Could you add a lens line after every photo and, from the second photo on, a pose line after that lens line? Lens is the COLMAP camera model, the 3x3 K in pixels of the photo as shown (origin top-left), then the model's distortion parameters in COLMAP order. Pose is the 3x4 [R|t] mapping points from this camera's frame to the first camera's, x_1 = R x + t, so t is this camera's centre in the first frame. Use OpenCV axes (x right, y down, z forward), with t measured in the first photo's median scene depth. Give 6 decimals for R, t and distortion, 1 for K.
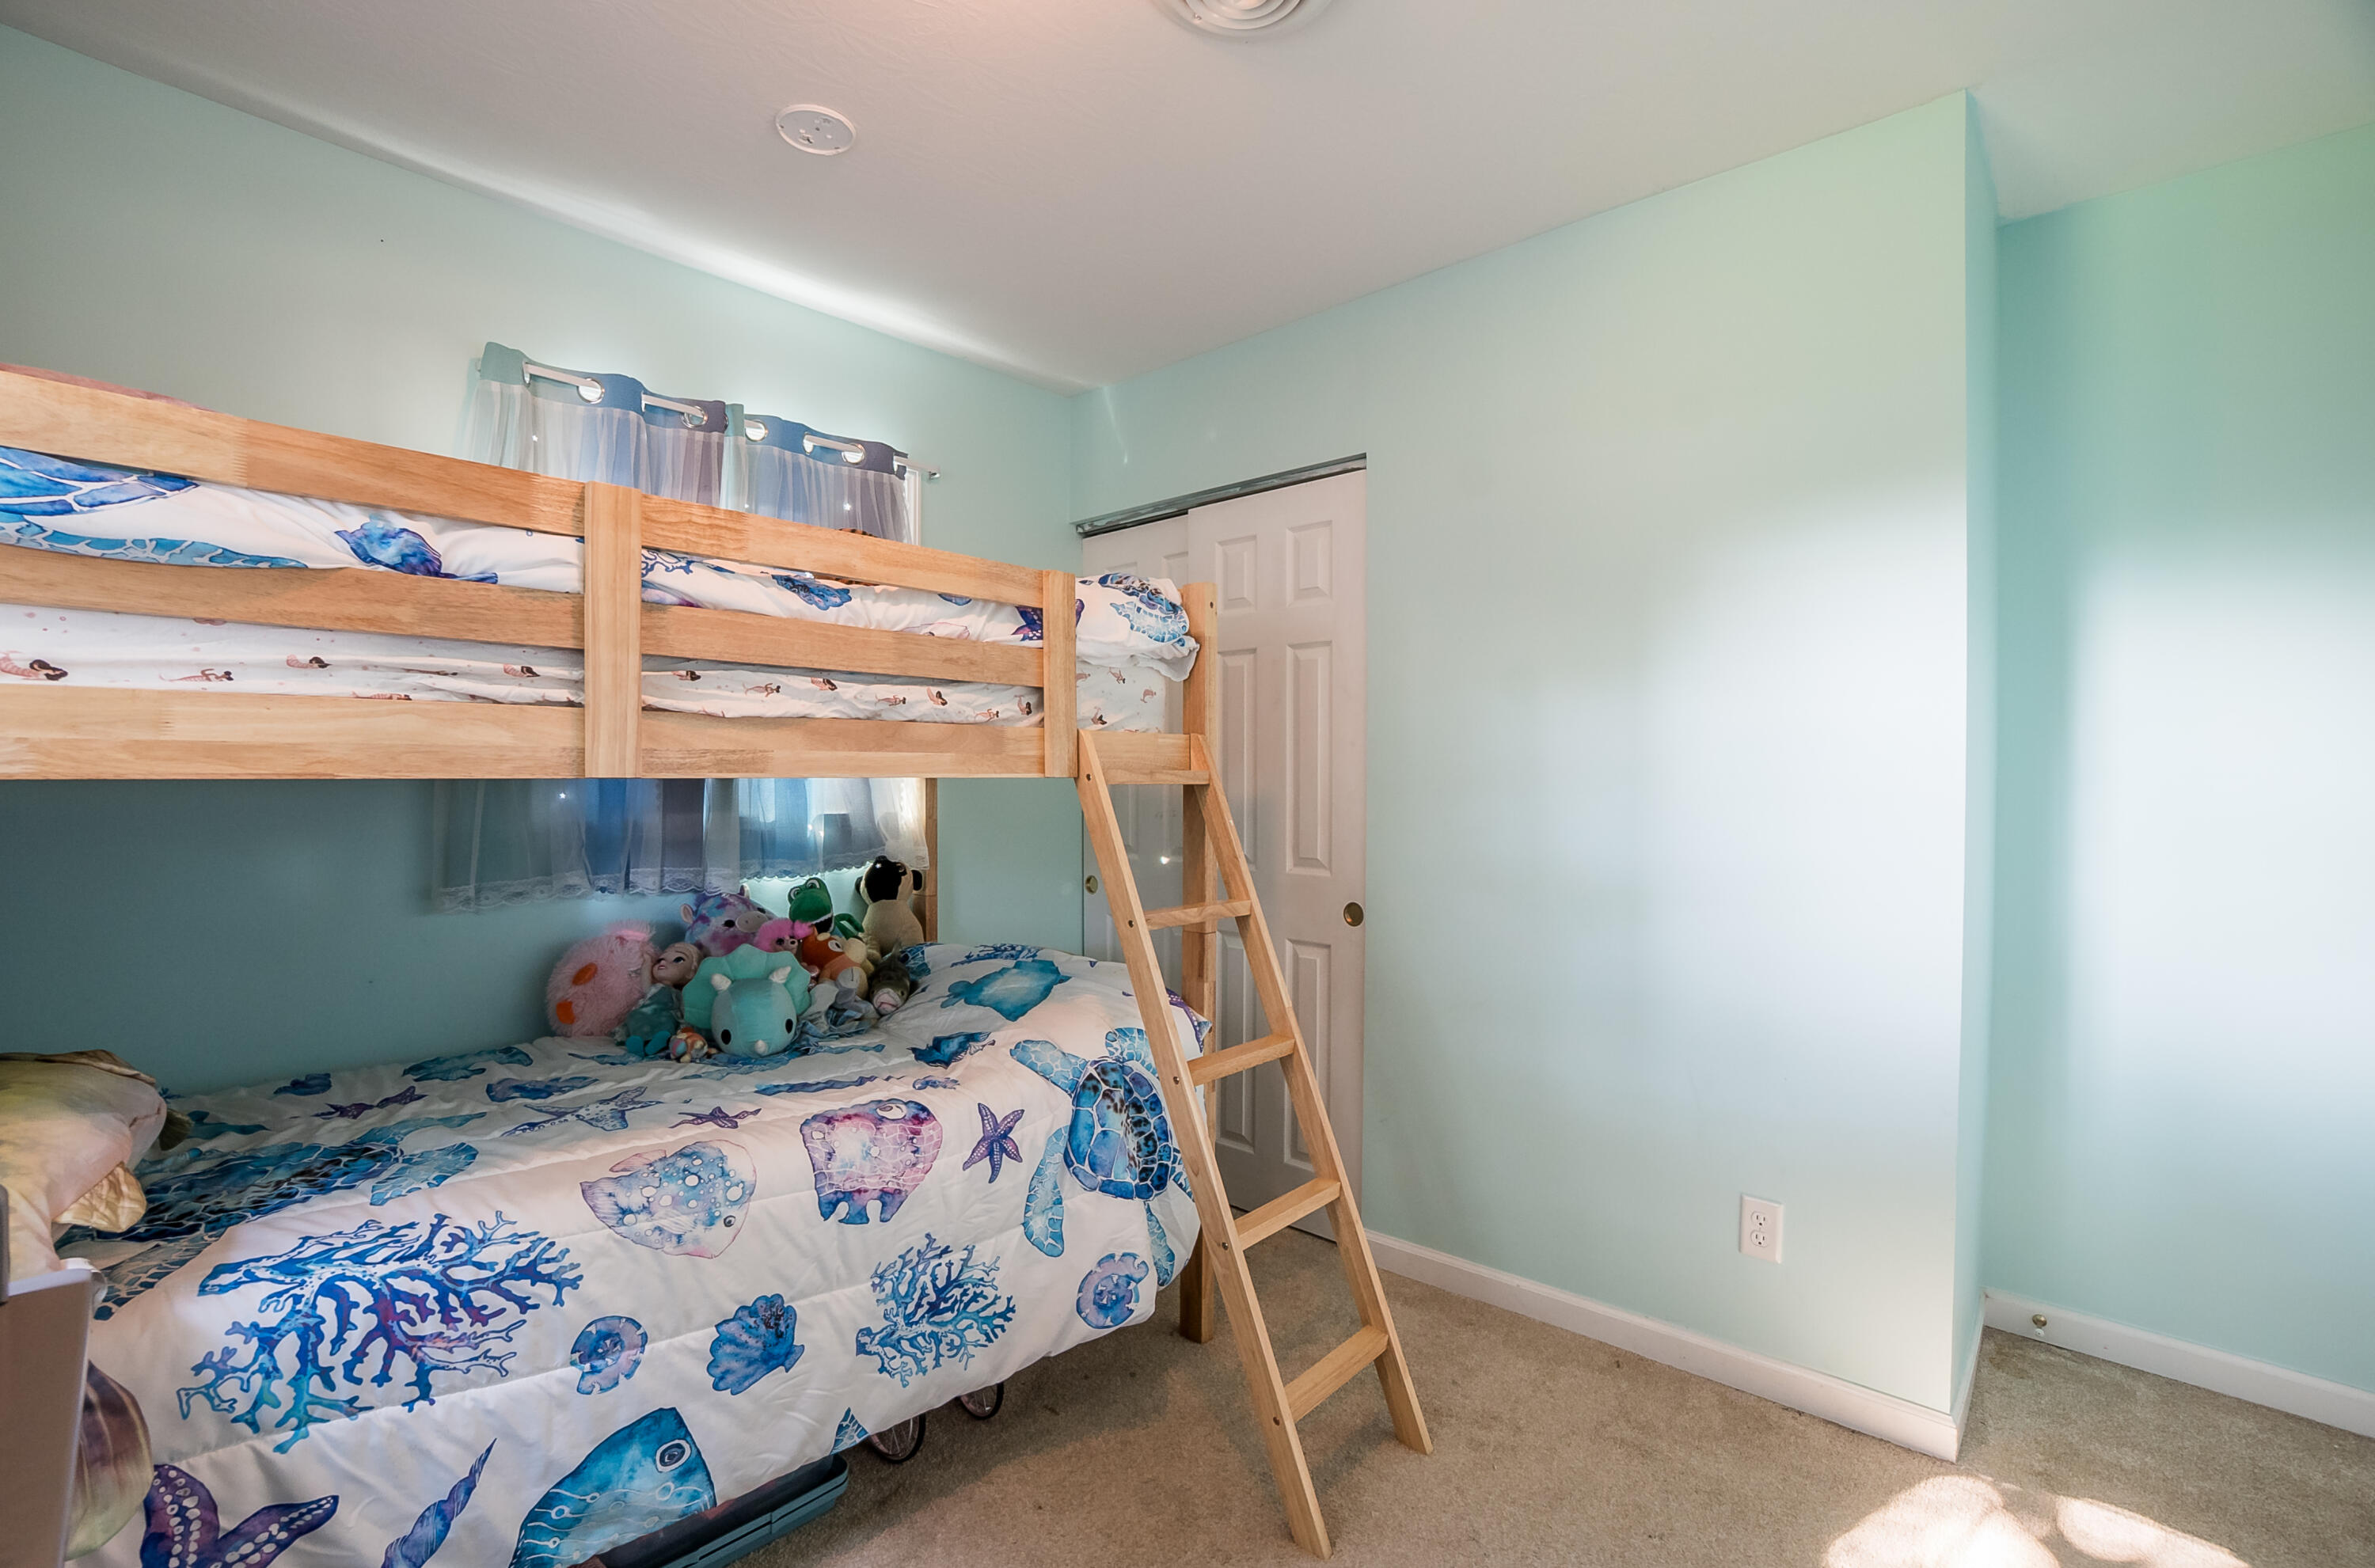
lens RADIAL K [[1065.8, 0, 1187.5], [0, 1065.8, 784.0], [0, 0, 1]] dist [-0.062765, 0.025934]
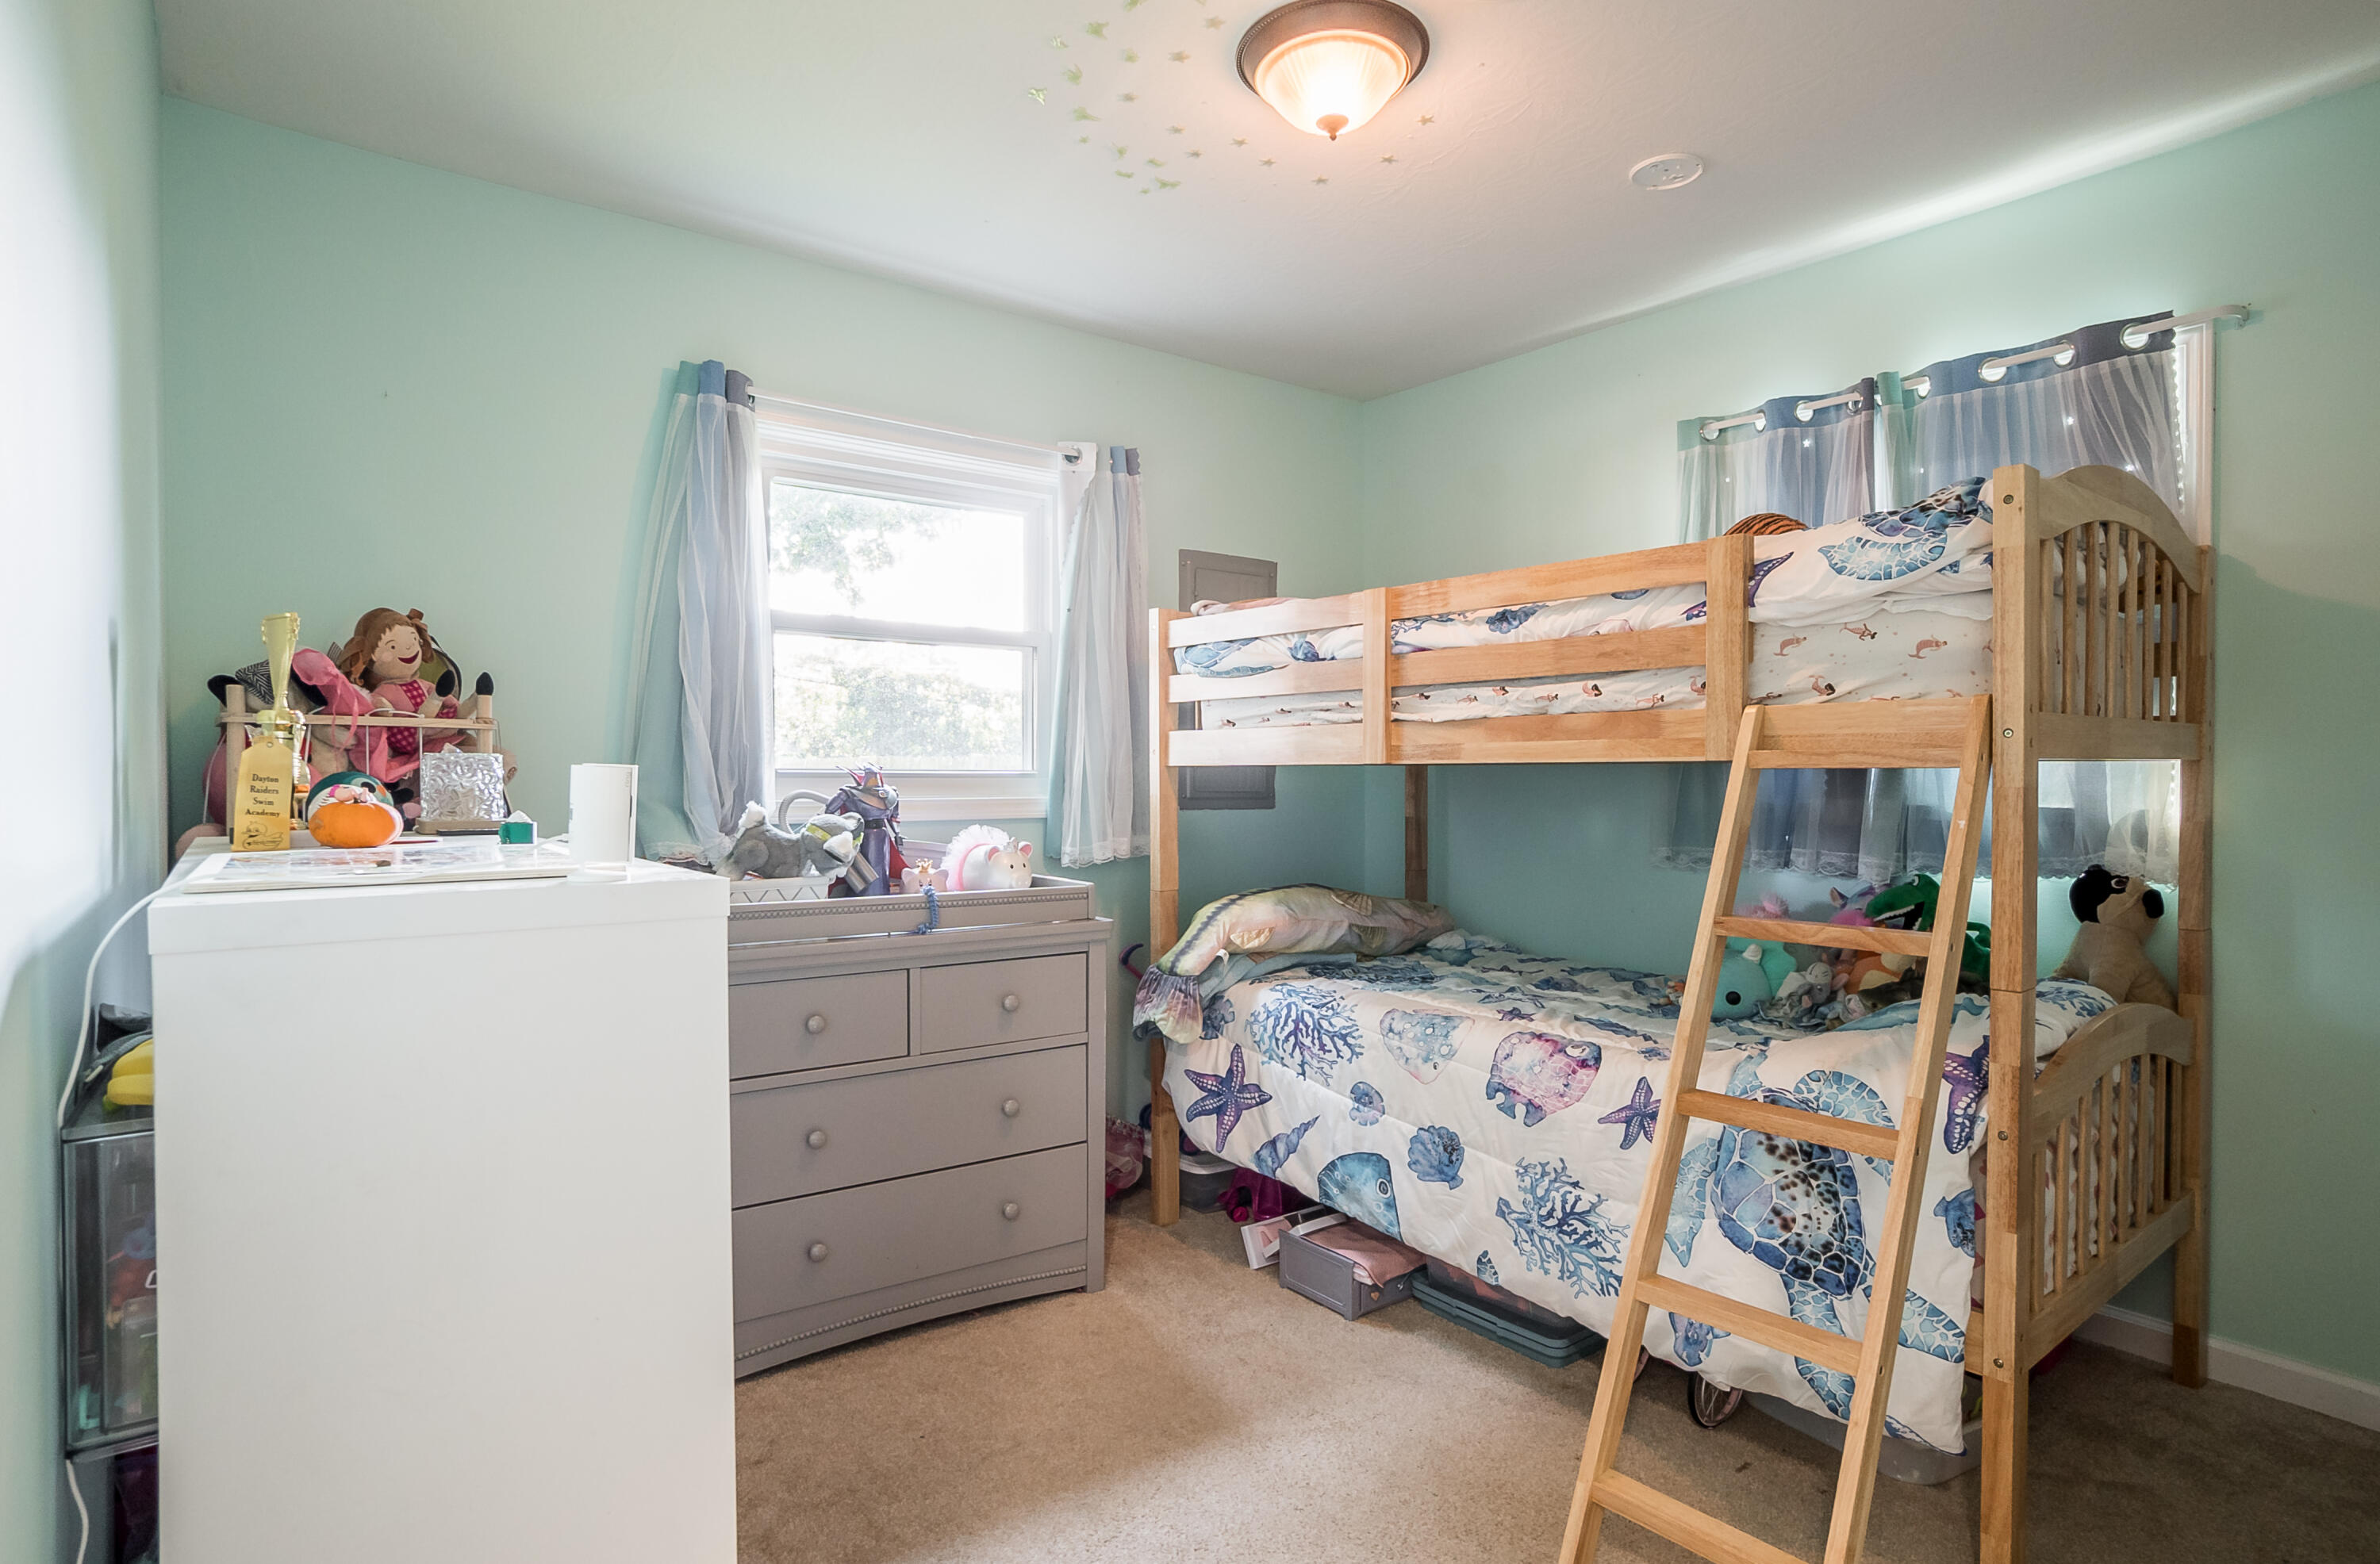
lens RADIAL K [[1267.5, 0, 1190.0], [0, 1267.5, 782.0], [0, 0, 1]] dist [-0.006372, -0.001327]
pose [[-0.178221, 0.006674, -0.983968, 1.262250], [-0.005465, 0.999955, 0.007772, 0.008074], [0.983975, 0.006762, -0.178177, 0.899500]]
